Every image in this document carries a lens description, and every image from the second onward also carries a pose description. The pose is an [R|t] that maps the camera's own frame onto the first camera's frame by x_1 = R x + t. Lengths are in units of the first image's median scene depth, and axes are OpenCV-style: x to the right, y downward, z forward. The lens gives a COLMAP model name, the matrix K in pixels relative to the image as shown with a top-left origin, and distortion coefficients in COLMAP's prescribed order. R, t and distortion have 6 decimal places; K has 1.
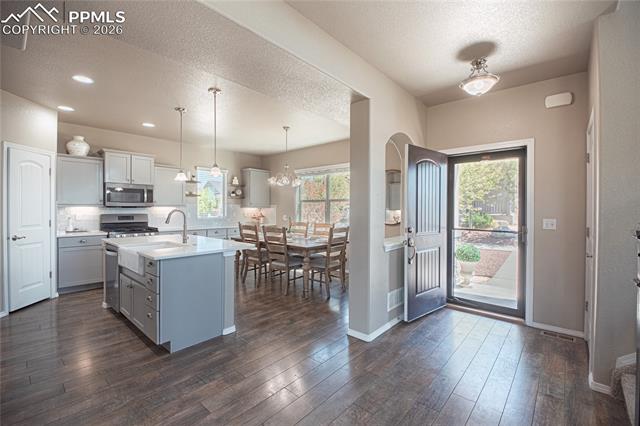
lens RADIAL K [[277.4, 0, 296.8], [0, 277.4, 208.9], [0, 0, 1]] dist [-0.026064, -0.004272]
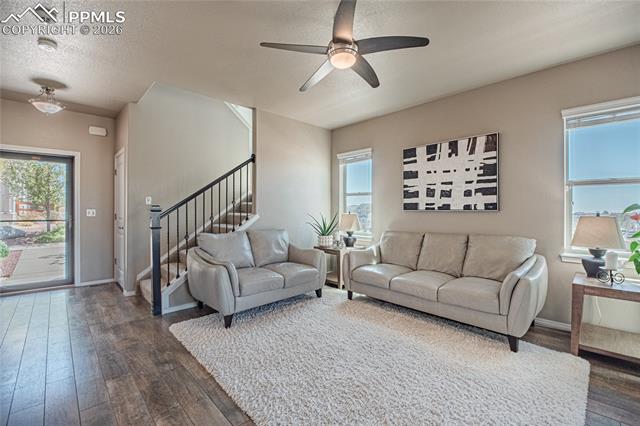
lens RADIAL K [[295.9, 0, 316.8], [0, 295.9, 210.4], [0, 0, 1]] dist [0.002513, -0.002603]
pose [[0.074270, -0.010568, 0.997182, -0.619979], [-0.002912, 0.999937, 0.010814, 0.021979], [-0.997234, -0.003707, 0.074234, -0.370151]]
